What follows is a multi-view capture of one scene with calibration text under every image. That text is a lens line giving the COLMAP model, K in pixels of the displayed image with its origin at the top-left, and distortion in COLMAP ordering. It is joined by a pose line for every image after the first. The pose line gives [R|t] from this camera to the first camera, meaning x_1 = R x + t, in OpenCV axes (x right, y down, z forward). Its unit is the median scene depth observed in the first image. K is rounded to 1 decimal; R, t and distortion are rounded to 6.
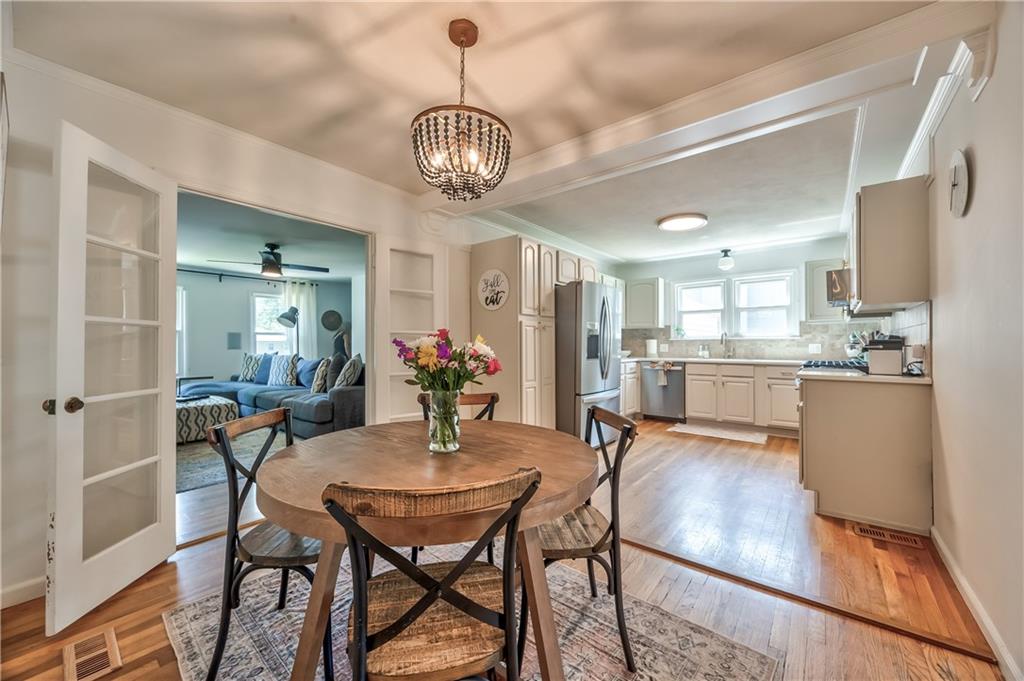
lens RADIAL K [[388.6, 0, 509.1], [0, 388.6, 341.6], [0, 0, 1]] dist [-0.002626, -0.000101]
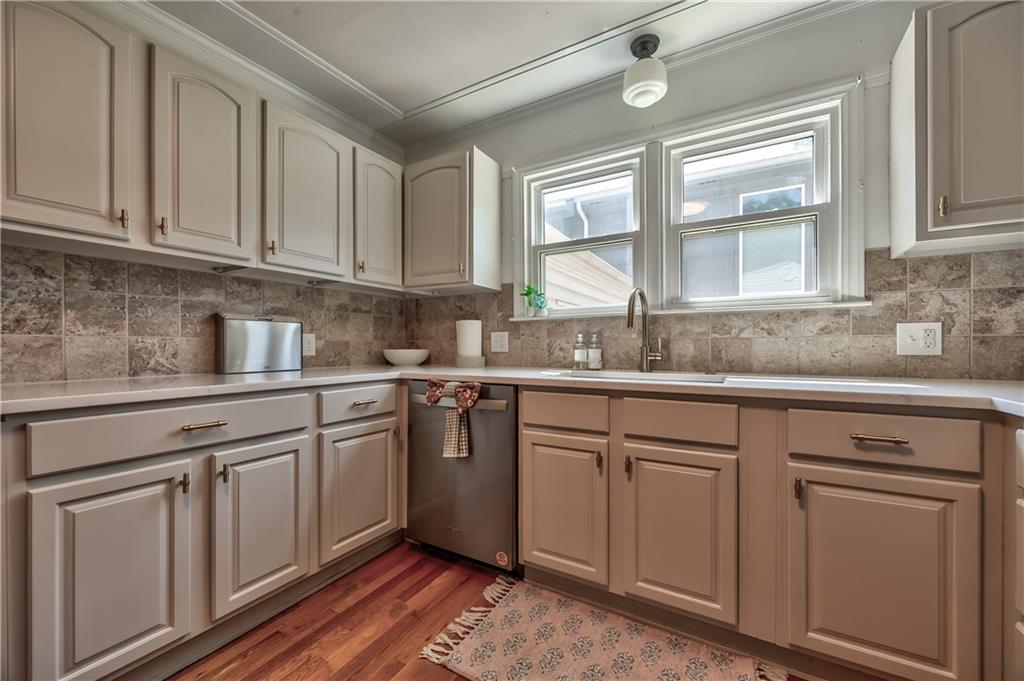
lens RADIAL K [[388.6, 0, 515.7], [0, 388.6, 345.4], [0, 0, 1]] dist [-0.002626, -0.000101]
pose [[0.987925, 0.000416, 0.154930, 0.396167], [-0.001187, 0.999987, 0.004885, 0.020047], [-0.154926, -0.005010, 0.987913, 0.684275]]
